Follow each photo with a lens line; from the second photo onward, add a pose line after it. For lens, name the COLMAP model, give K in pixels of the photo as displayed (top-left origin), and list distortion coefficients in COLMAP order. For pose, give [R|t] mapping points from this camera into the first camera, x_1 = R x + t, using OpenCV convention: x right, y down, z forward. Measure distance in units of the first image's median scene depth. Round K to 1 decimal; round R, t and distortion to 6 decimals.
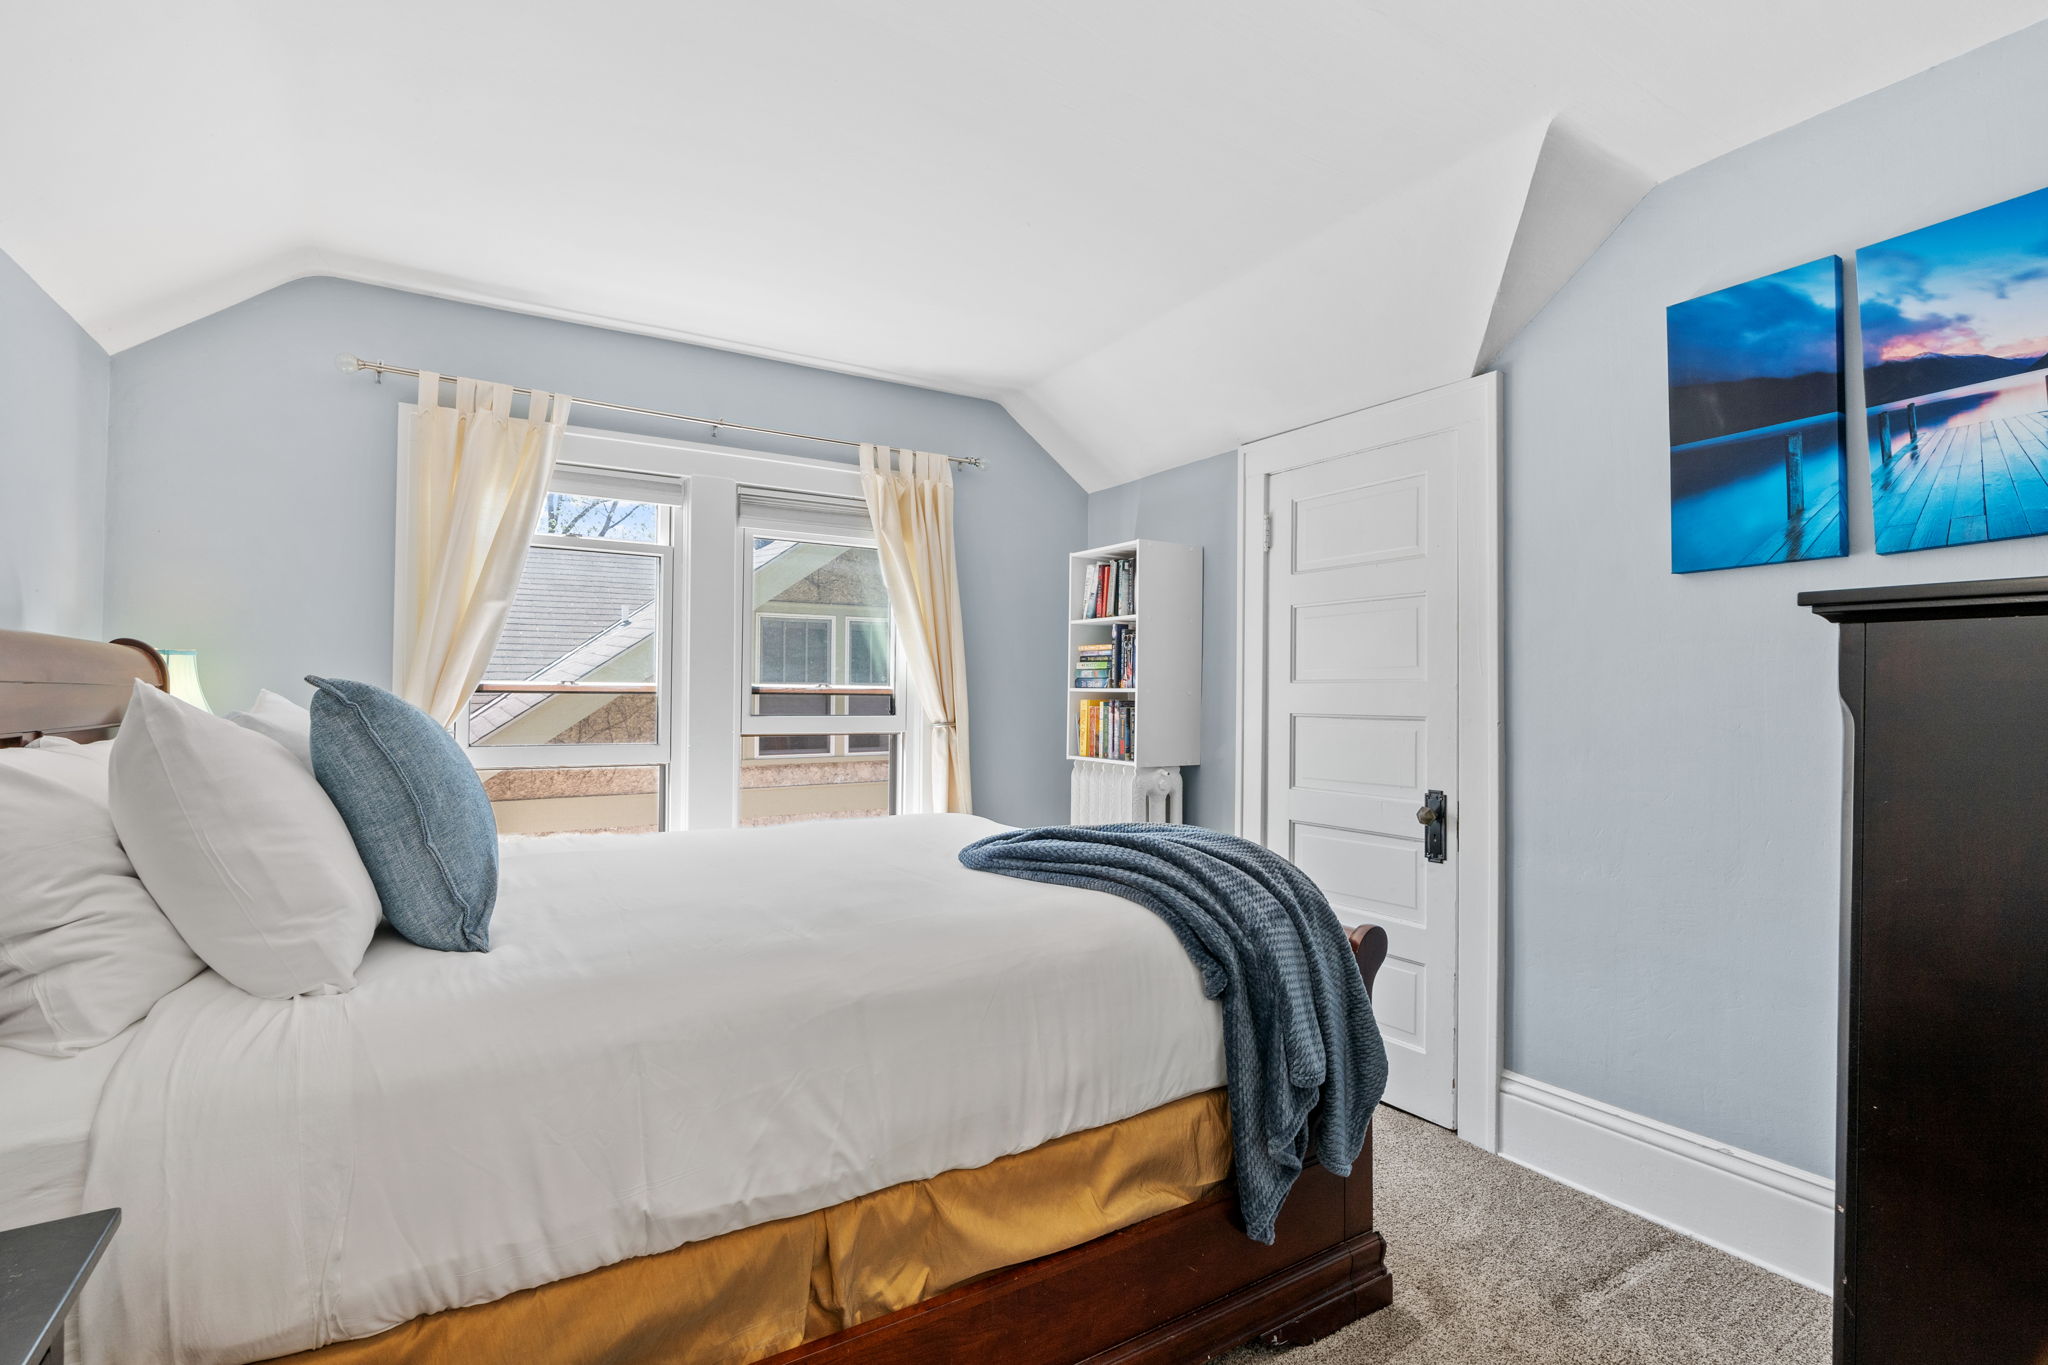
lens RADIAL K [[940.4, 0, 1018.9], [0, 940.4, 685.7], [0, 0, 1]] dist [-0.008955, 0.004446]
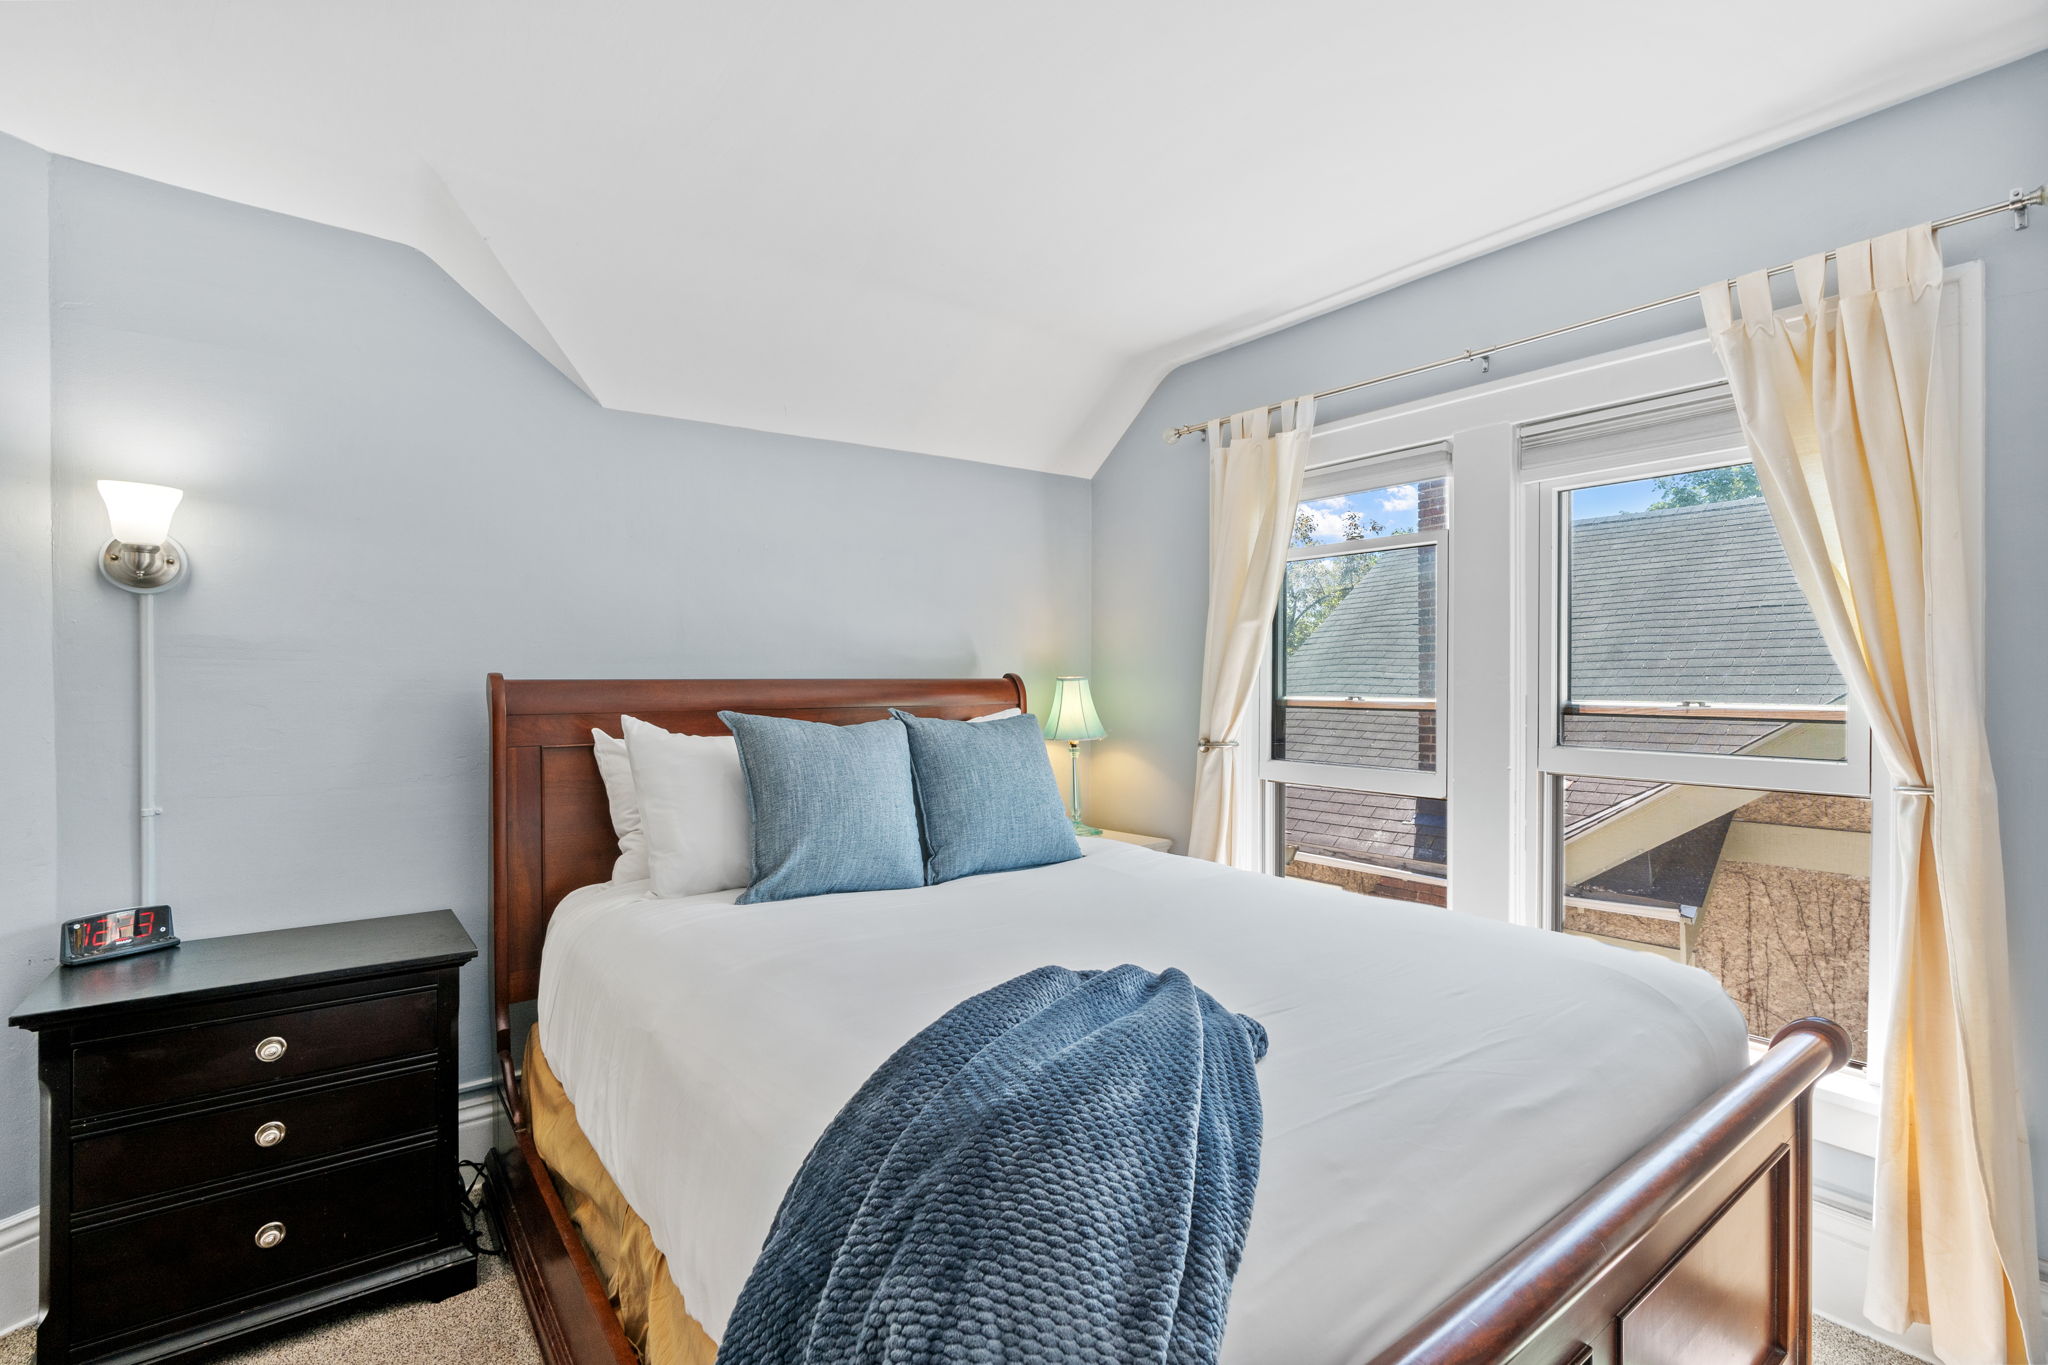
lens RADIAL K [[940.4, 0, 1021.8], [0, 940.4, 682.6], [0, 0, 1]] dist [-0.008955, 0.004446]
pose [[0.097244, -0.000526, -0.995260, 0.386774], [0.012215, 0.999925, 0.000665, -0.021425], [0.995186, -0.012222, 0.097243, 0.552624]]
